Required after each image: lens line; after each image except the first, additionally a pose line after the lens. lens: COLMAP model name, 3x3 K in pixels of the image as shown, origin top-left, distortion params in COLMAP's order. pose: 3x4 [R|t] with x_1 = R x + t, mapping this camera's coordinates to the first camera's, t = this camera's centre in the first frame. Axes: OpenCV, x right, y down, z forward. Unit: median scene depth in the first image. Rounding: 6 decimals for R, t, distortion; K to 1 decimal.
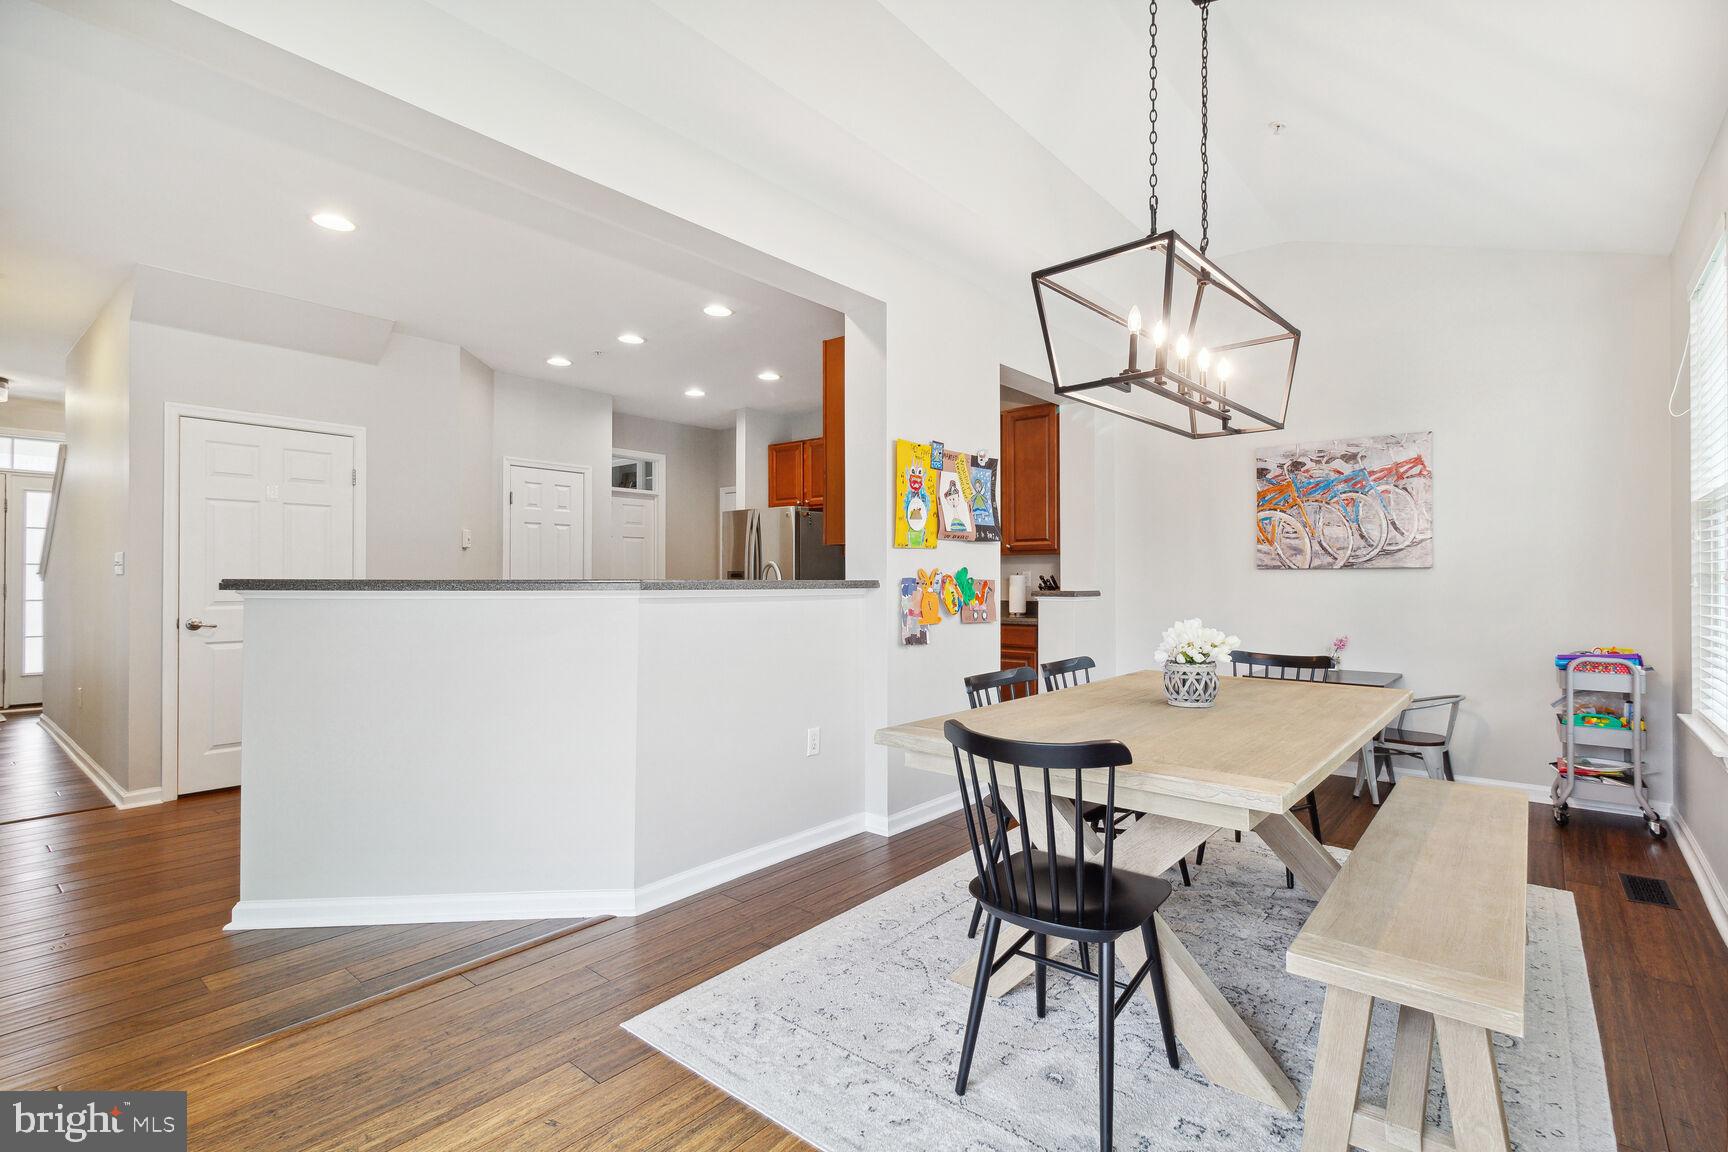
lens RADIAL K [[798.0, 0, 864.0], [0, 798.0, 576.0], [0, 0, 1]] dist [-0.000059, 0.000061]
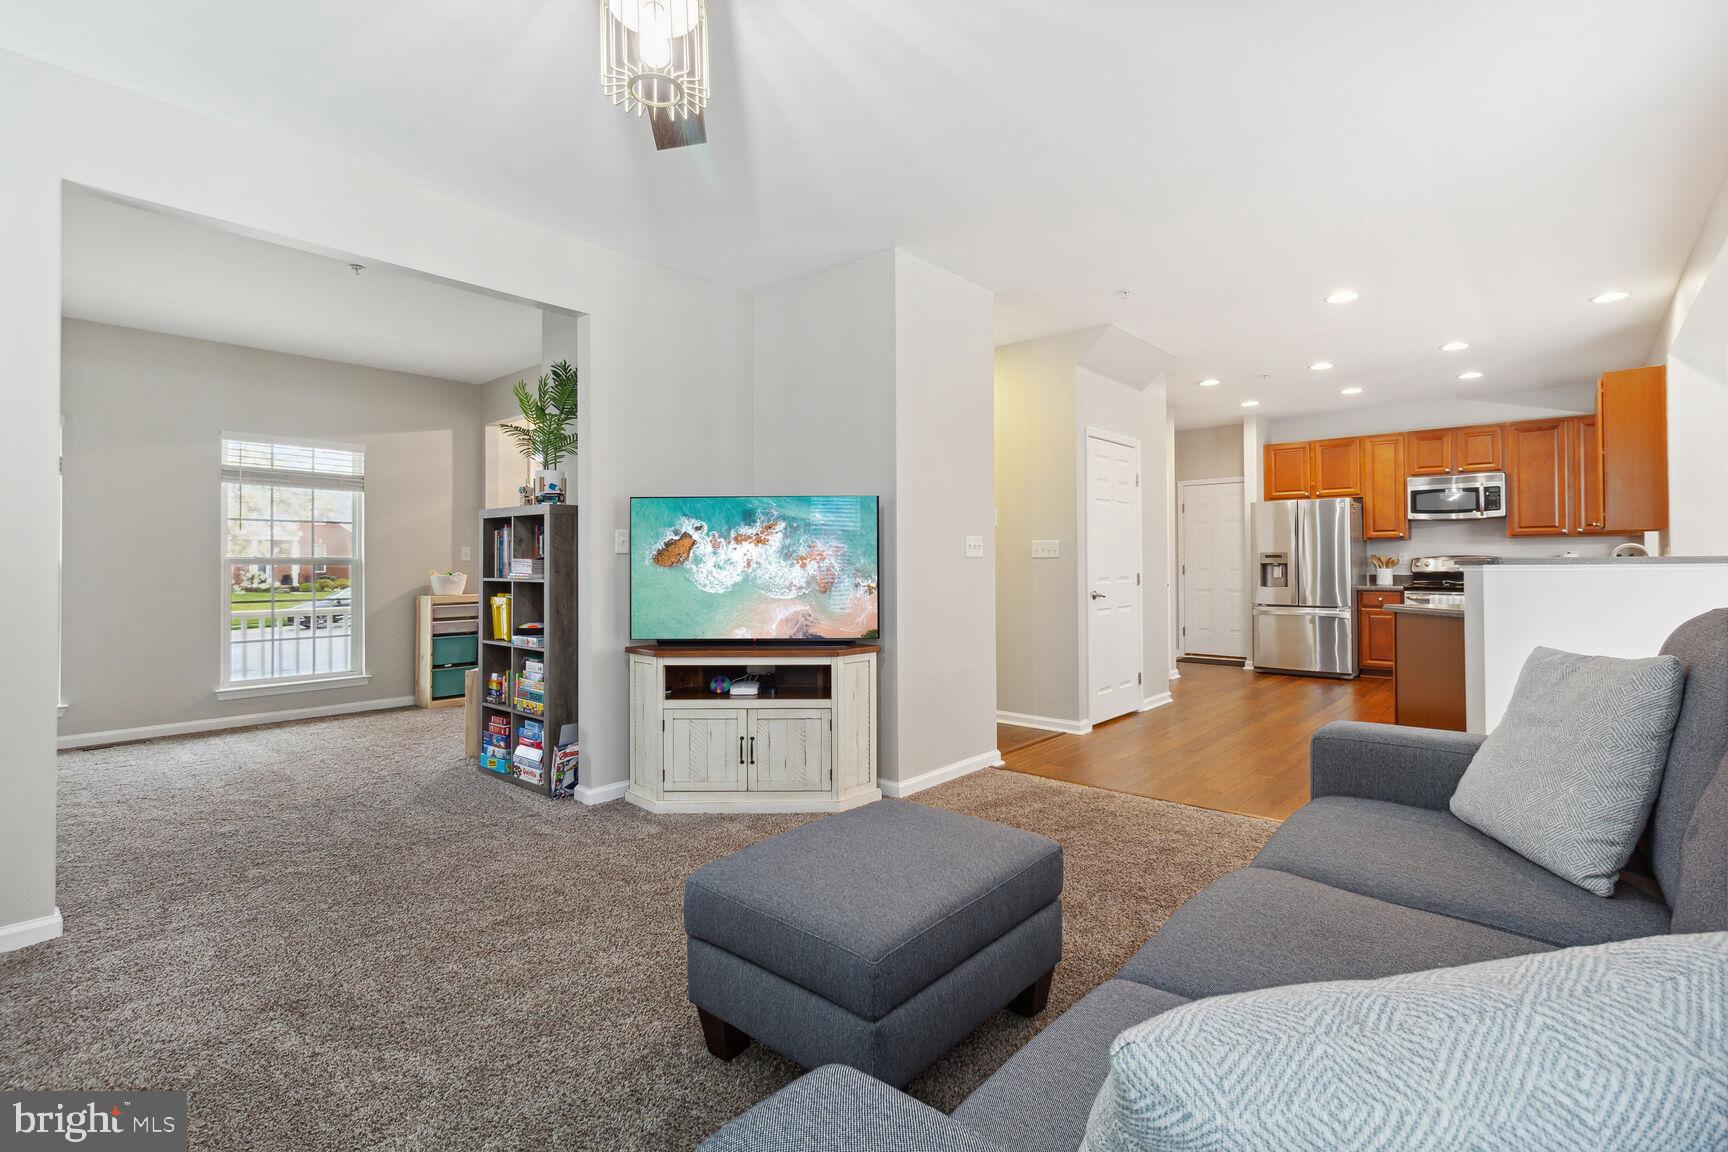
lens RADIAL K [[811.5, 0, 878.6], [0, 811.5, 556.7], [0, 0, 1]] dist [-0.000274, -0.000120]
pose [[0.999971, -0.005931, -0.004675, -1.095910], [0.005906, 0.999968, -0.005376, 0.004472], [0.004707, 0.005348, 0.999975, -0.301461]]
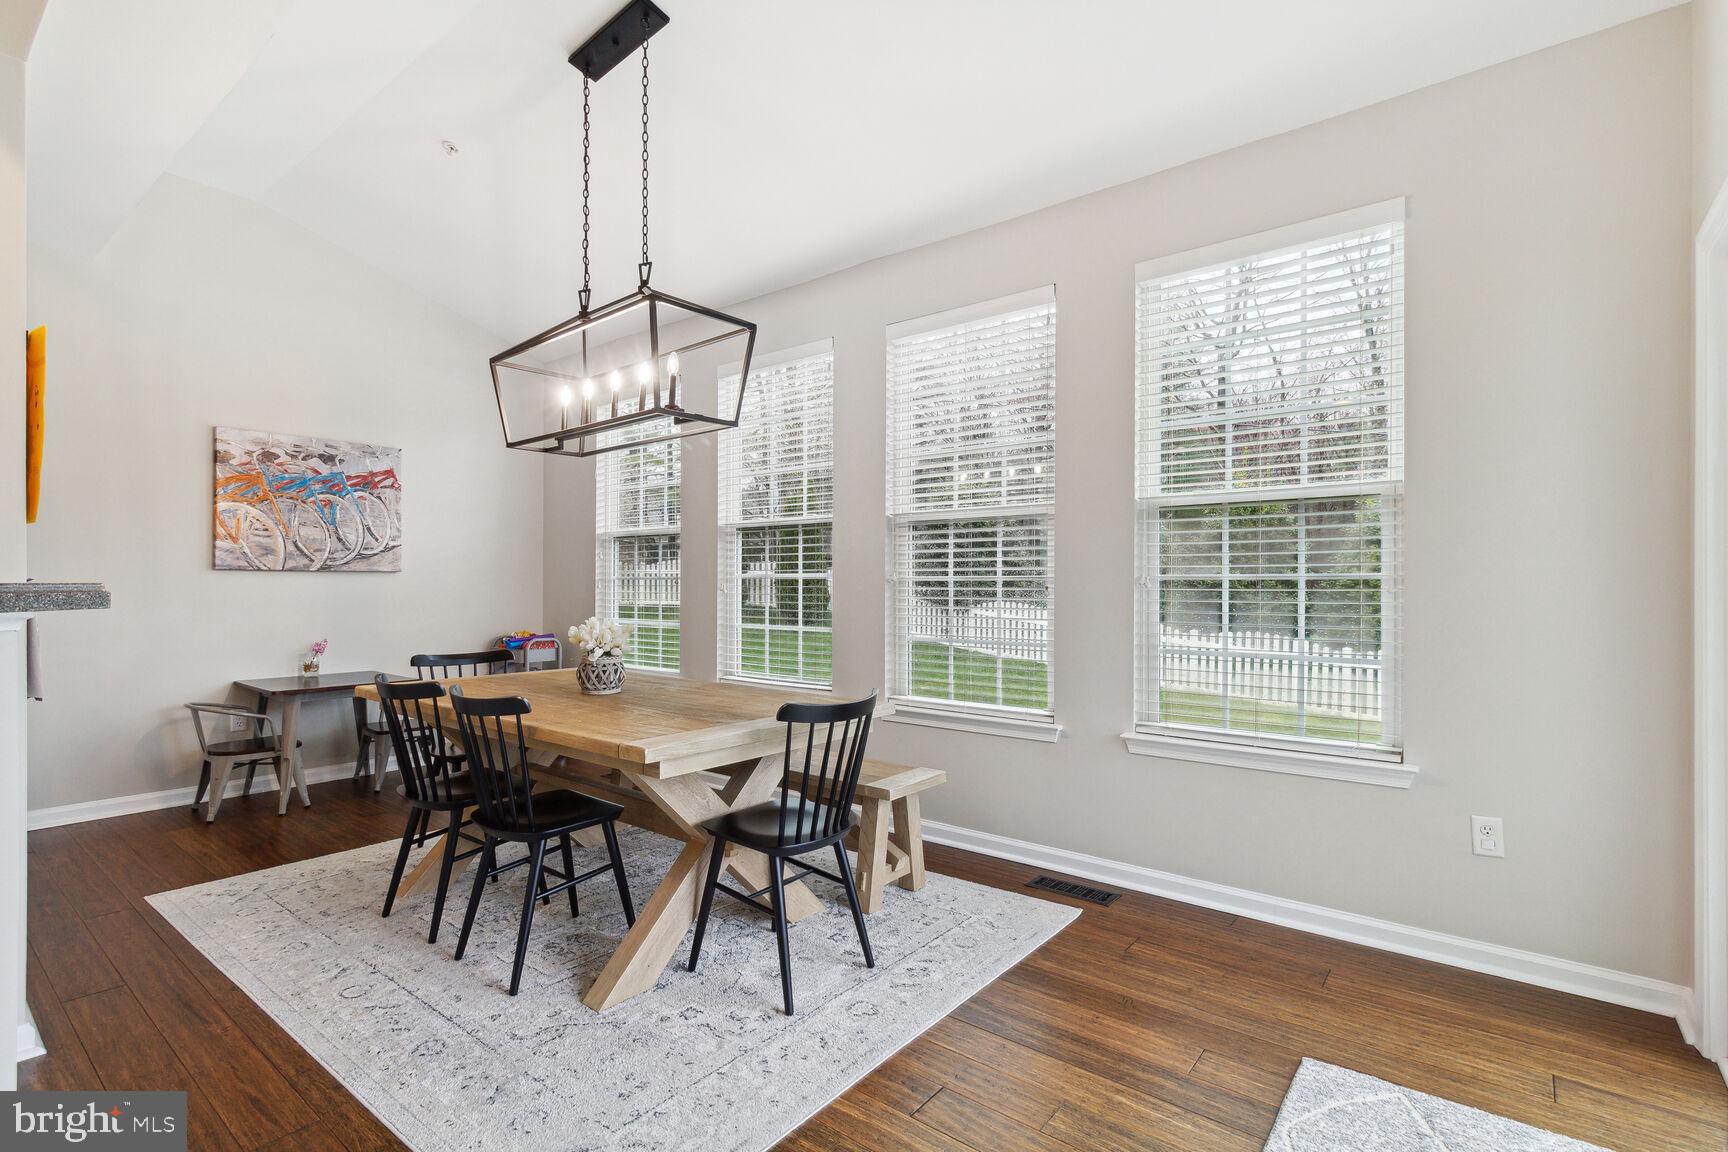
lens RADIAL K [[817.1, 0, 881.9], [0, 817.1, 582.3], [0, 0, 1]] dist [0.000961, 0.000105]
pose [[-0.040577, 0.002077, 0.999174, -0.429213], [-0.005782, 0.999981, -0.002313, 0.002868], [-0.999160, -0.005871, -0.040565, 0.356580]]
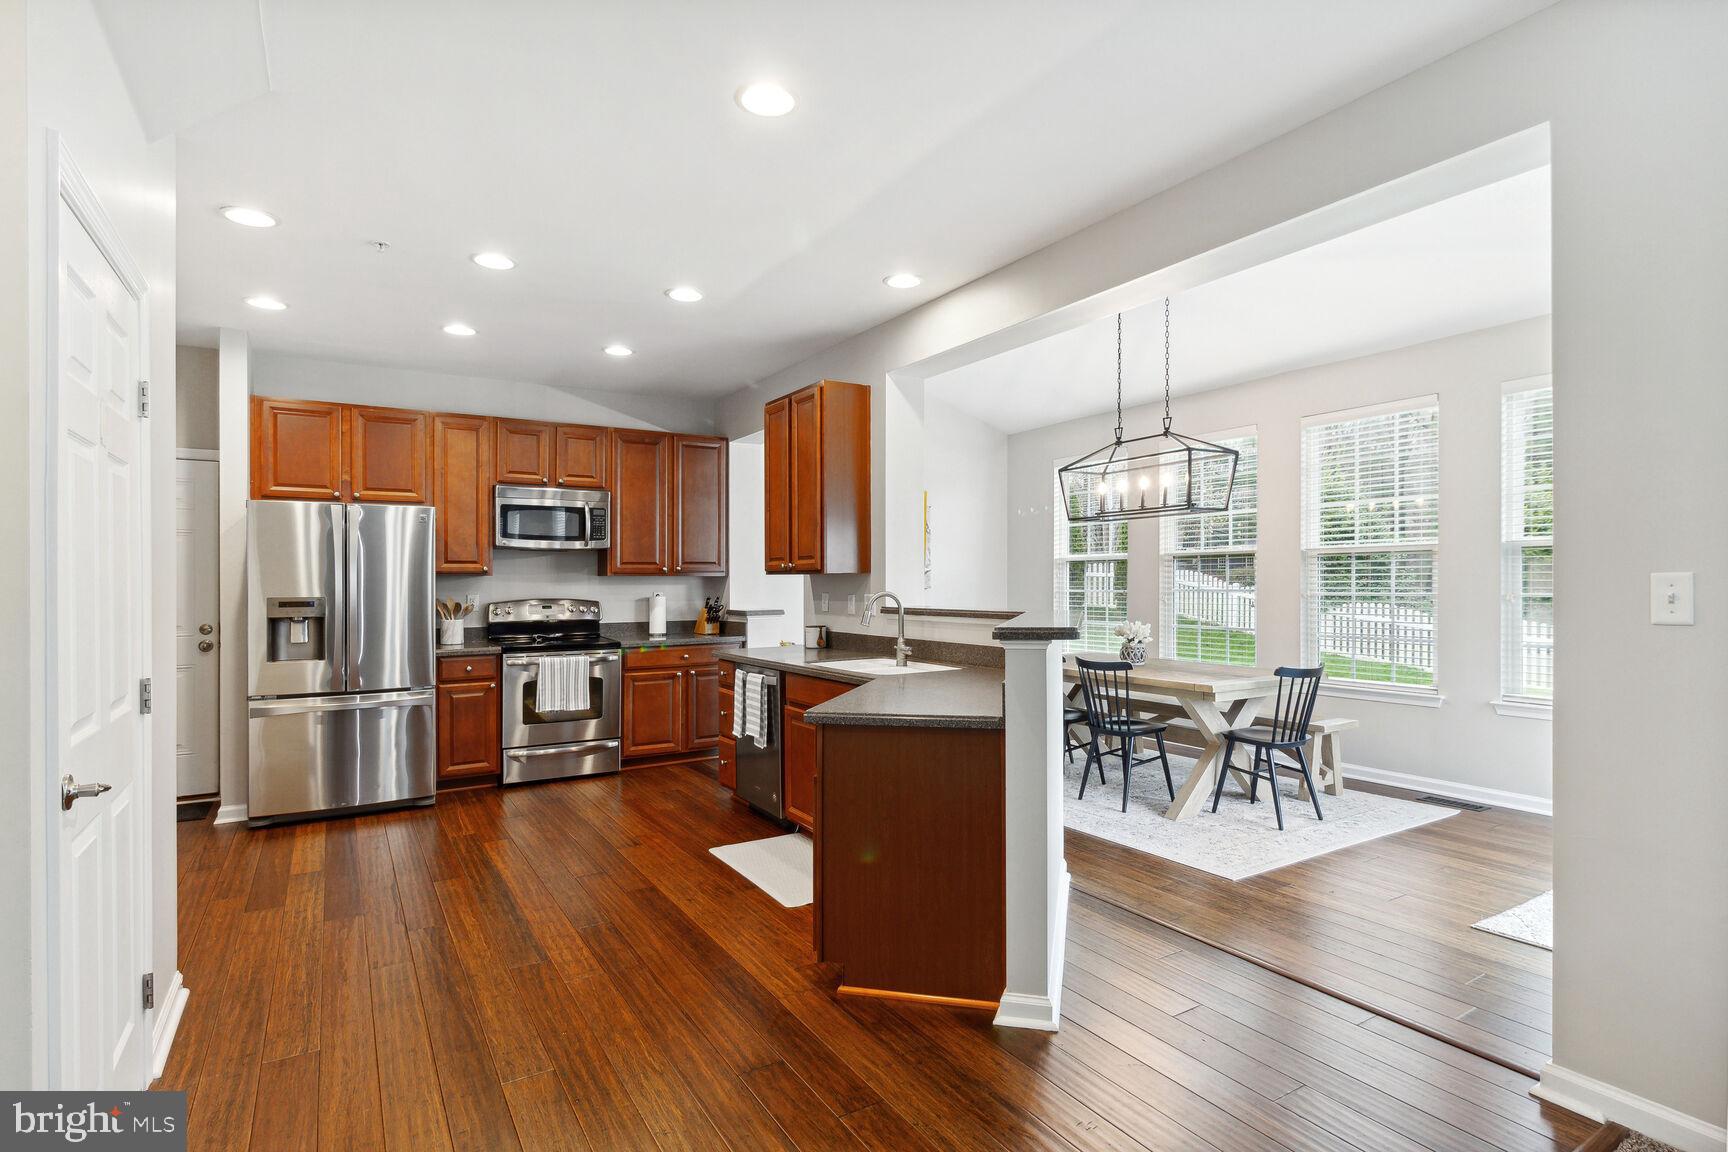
lens RADIAL K [[879.2, 0, 875.7], [0, 879.2, 578.1], [0, 0, 1]] dist [0.000074, -0.000293]
pose [[0.305863, -0.000107, 0.952075, -1.018461], [0.004836, 0.999987, -0.001442, -0.027444], [-0.952063, 0.005045, 0.305860, 0.517953]]
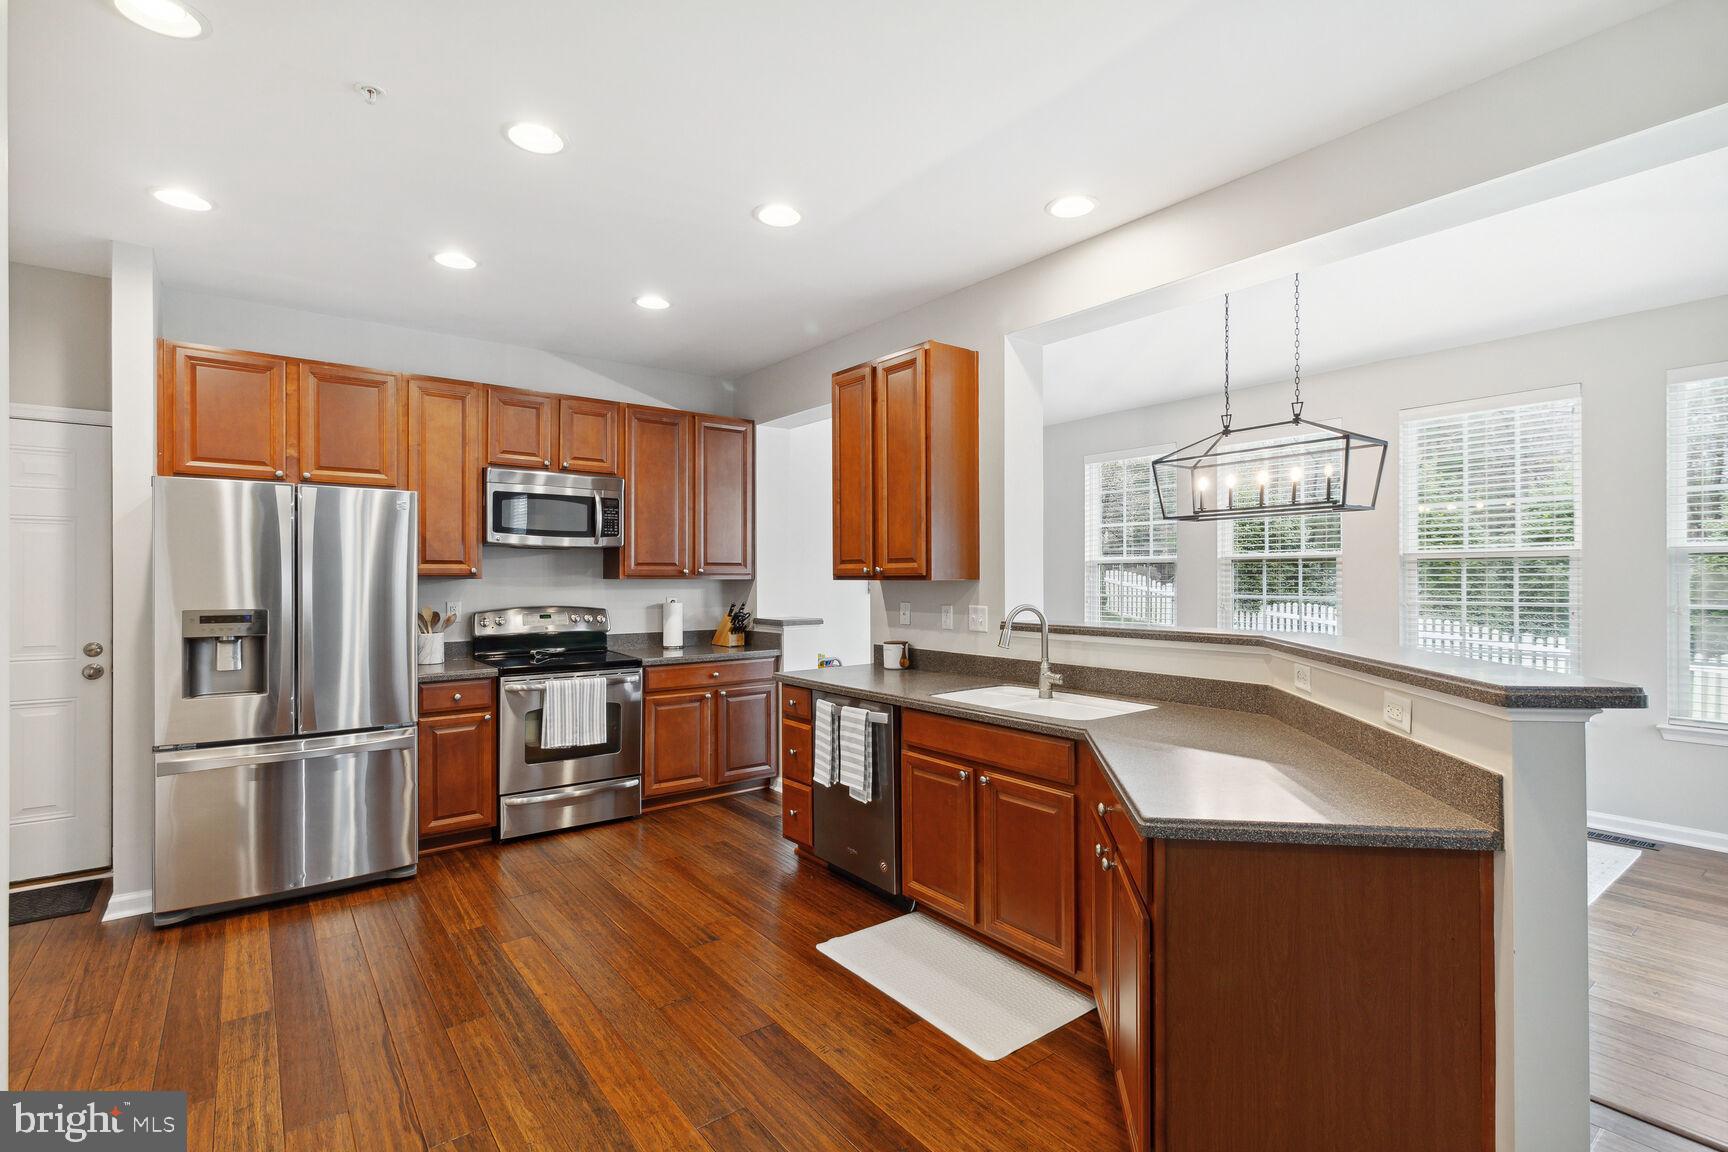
lens RADIAL K [[809.9, 0, 870.9], [0, 809.9, 579.0], [0, 0, 1]] dist [0.001664, 0.000464]
pose [[0.205263, -0.004135, 0.978698, -0.813445], [0.000313, 0.999991, 0.004159, -0.039339], [-0.978707, -0.000548, 0.205262, 0.794099]]
